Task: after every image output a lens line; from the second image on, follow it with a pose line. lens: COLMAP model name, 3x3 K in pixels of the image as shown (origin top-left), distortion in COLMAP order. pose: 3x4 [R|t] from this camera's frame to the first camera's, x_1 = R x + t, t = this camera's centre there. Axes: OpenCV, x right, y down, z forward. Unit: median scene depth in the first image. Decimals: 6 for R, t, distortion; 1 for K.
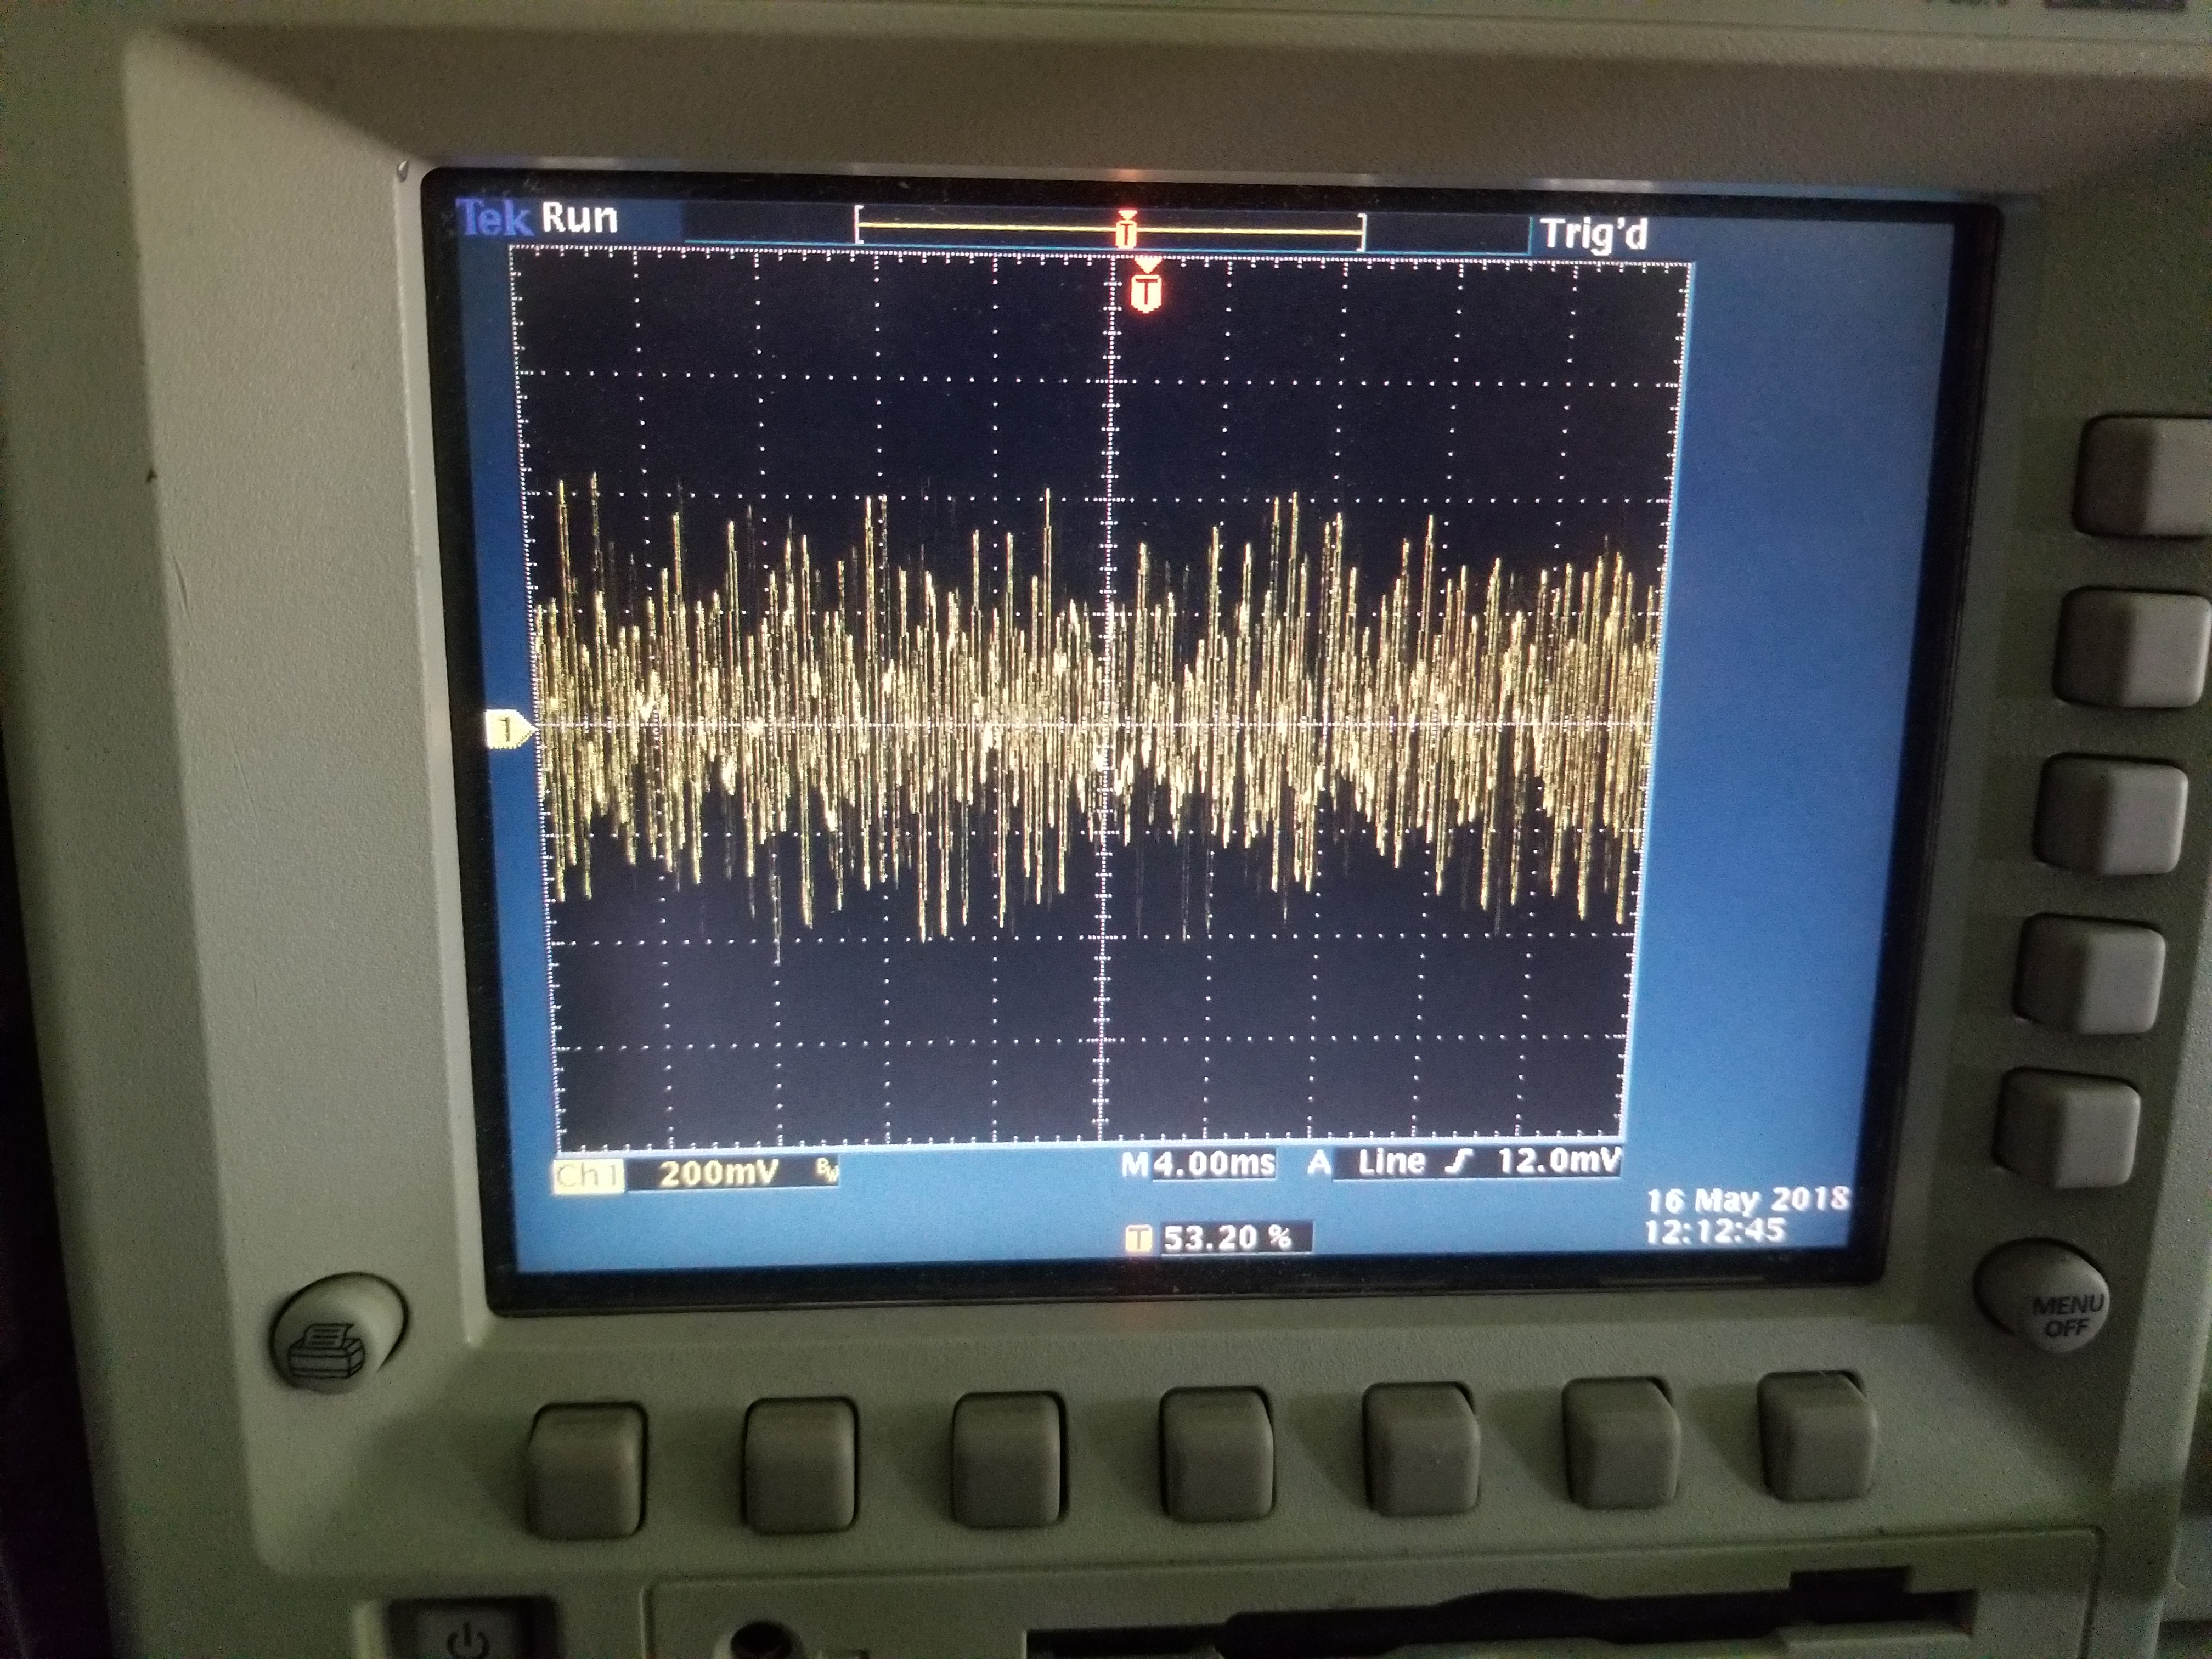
lens RADIAL K [[1672.5, 0, 1102.9], [0, 1672.5, 827.0], [0, 0, 1]] dist [-0.027997, -0.057889]
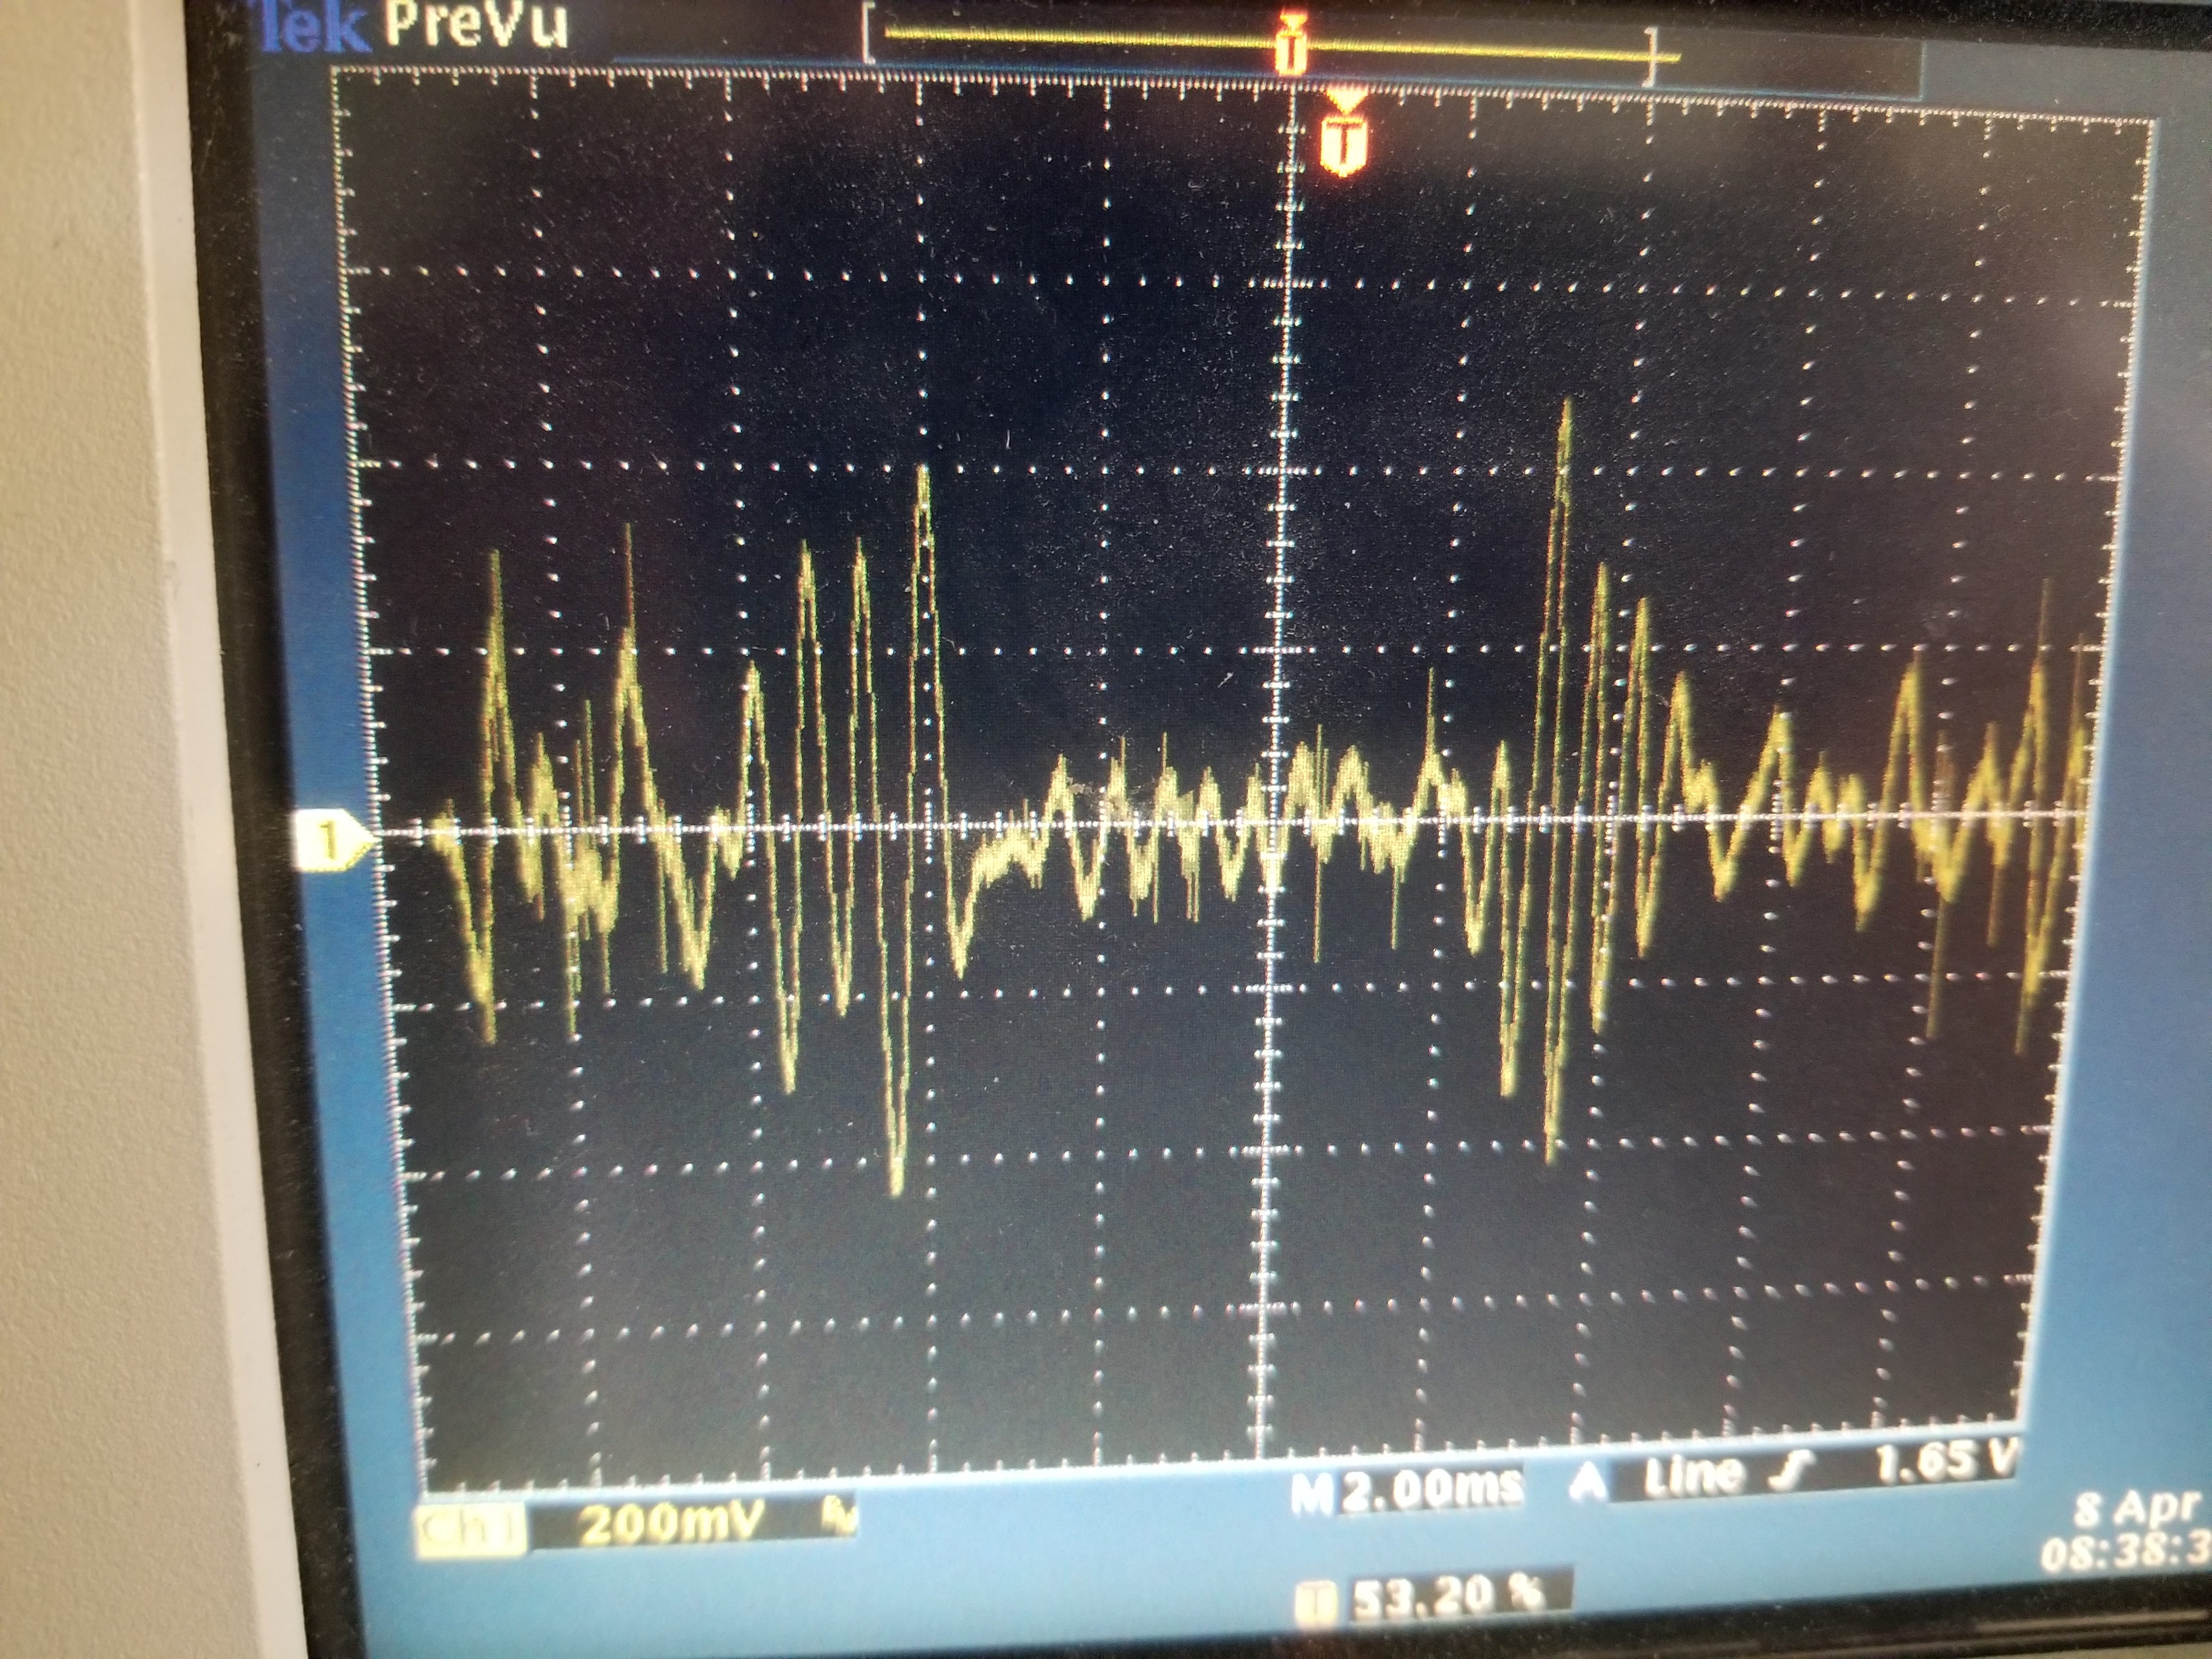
lens RADIAL K [[1672.5, 0, 1120.3], [0, 1672.5, 819.0], [0, 0, 1]] dist [-0.027997, -0.057889]
pose [[0.999875, -0.009336, 0.012798, -0.062683], [0.009966, 0.998696, -0.050076, -0.030182], [-0.012314, 0.050198, 0.998663, 0.344605]]
